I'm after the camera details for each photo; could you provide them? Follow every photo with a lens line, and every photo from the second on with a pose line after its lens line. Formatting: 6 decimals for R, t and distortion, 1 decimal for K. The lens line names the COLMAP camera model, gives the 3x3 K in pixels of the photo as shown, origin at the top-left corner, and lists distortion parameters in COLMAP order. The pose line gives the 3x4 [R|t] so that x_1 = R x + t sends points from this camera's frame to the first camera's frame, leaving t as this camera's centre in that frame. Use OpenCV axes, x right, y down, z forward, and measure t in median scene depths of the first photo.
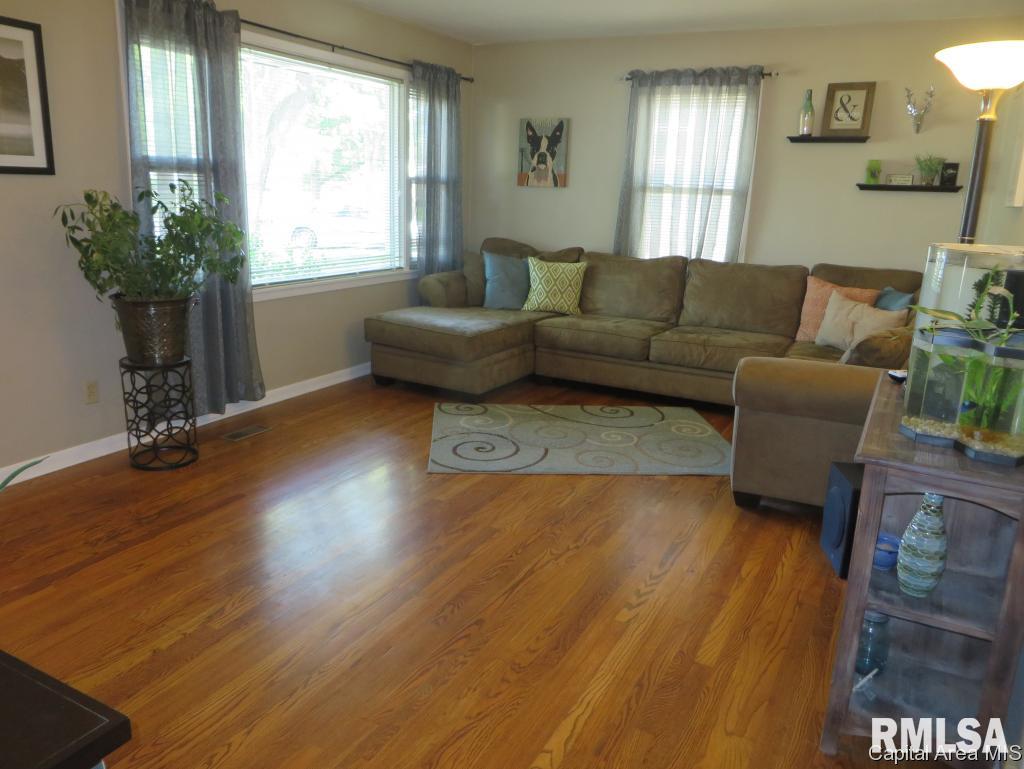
lens RADIAL K [[766.7, 0, 512.1], [0, 766.7, 383.5], [0, 0, 1]] dist [0.001936, -0.000892]
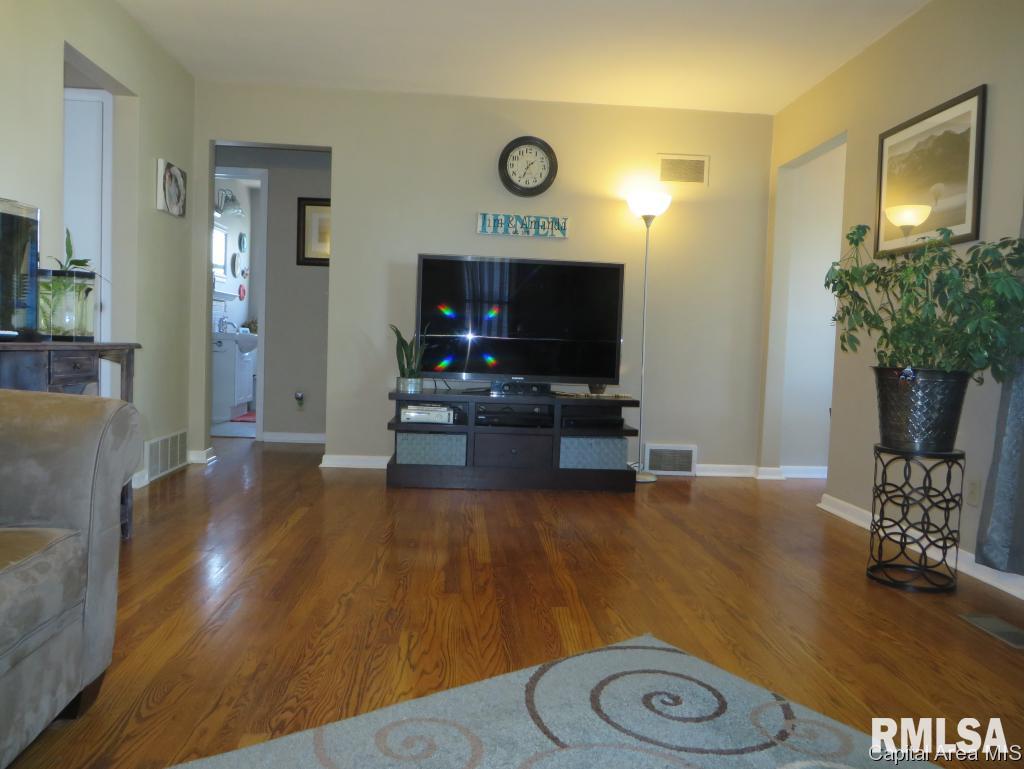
lens RADIAL K [[766.7, 0, 512.4], [0, 766.7, 380.8], [0, 0, 1]] dist [0.001936, -0.000892]
pose [[-0.841035, -0.034815, -0.539859, 0.360114], [-0.196878, 0.949194, 0.245499, -0.234151], [0.503884, 0.312760, -0.805160, 1.549190]]
